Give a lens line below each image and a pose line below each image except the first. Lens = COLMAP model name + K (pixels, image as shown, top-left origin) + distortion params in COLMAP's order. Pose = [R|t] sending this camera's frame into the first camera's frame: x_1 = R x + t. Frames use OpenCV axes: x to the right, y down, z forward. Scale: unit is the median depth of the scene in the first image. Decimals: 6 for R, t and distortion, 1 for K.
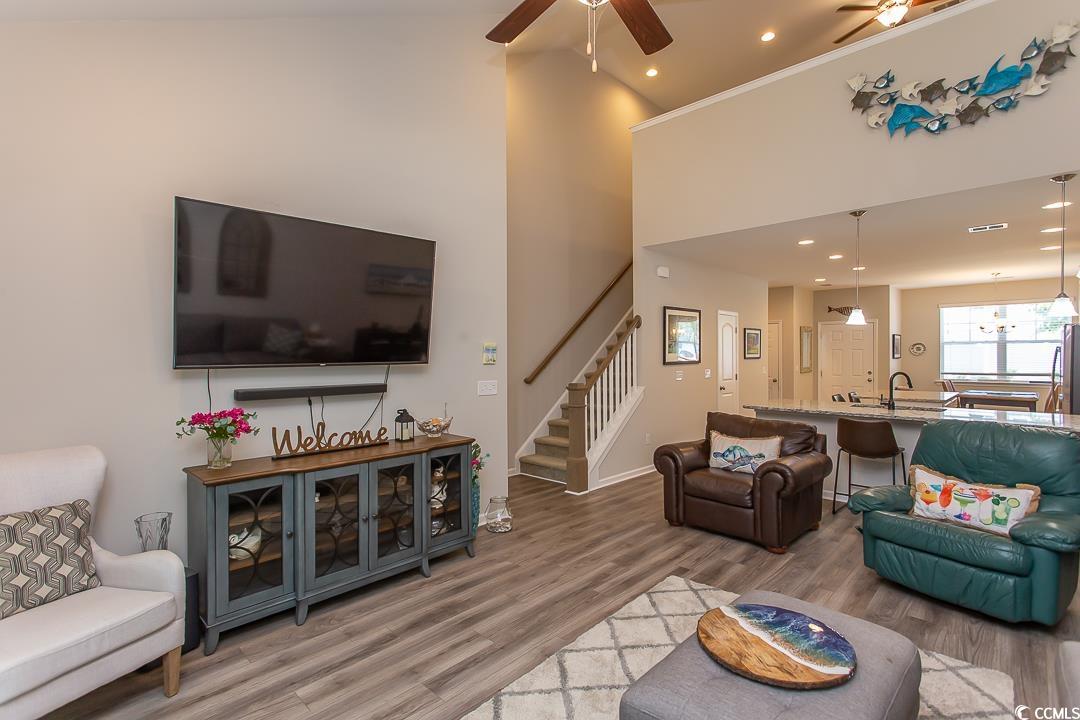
lens RADIAL K [[511.3, 0, 539.0], [0, 511.3, 356.4], [0, 0, 1]] dist [-0.000610, 0.001538]
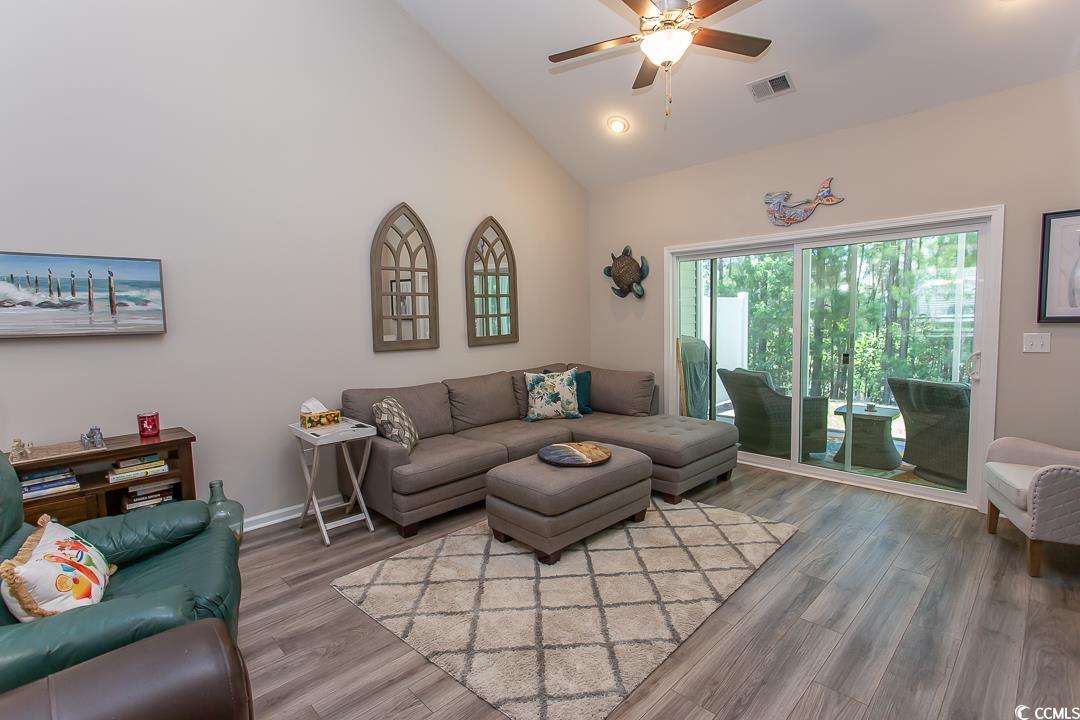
lens RADIAL K [[511.3, 0, 534.9], [0, 511.3, 357.8], [0, 0, 1]] dist [-0.000610, 0.001538]
pose [[-0.998770, 0.025185, 0.042713, 0.332669], [0.028833, 0.995786, 0.087062, 0.009682], [-0.040340, 0.088187, -0.995287, 1.887950]]
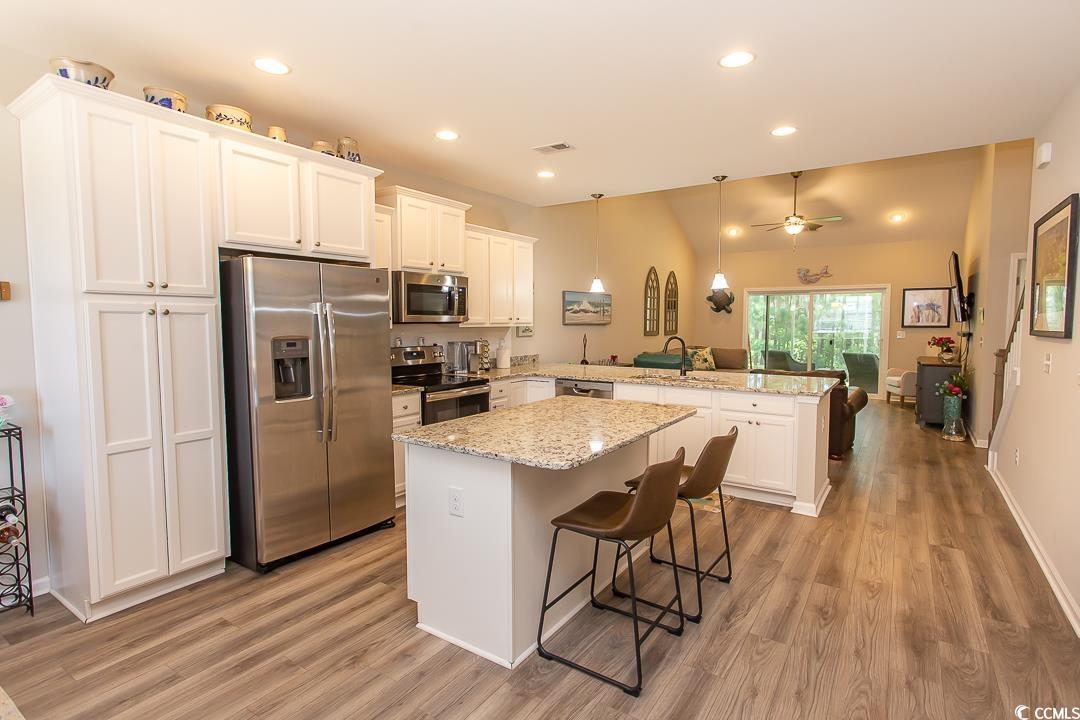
lens RADIAL K [[511.3, 0, 545.8], [0, 511.3, 356.2], [0, 0, 1]] dist [-0.000610, 0.001538]
pose [[-0.979682, 0.019548, -0.199601, 1.685754], [0.004223, 0.997029, 0.076914, -0.007368], [0.200512, 0.074509, -0.976854, 3.043377]]
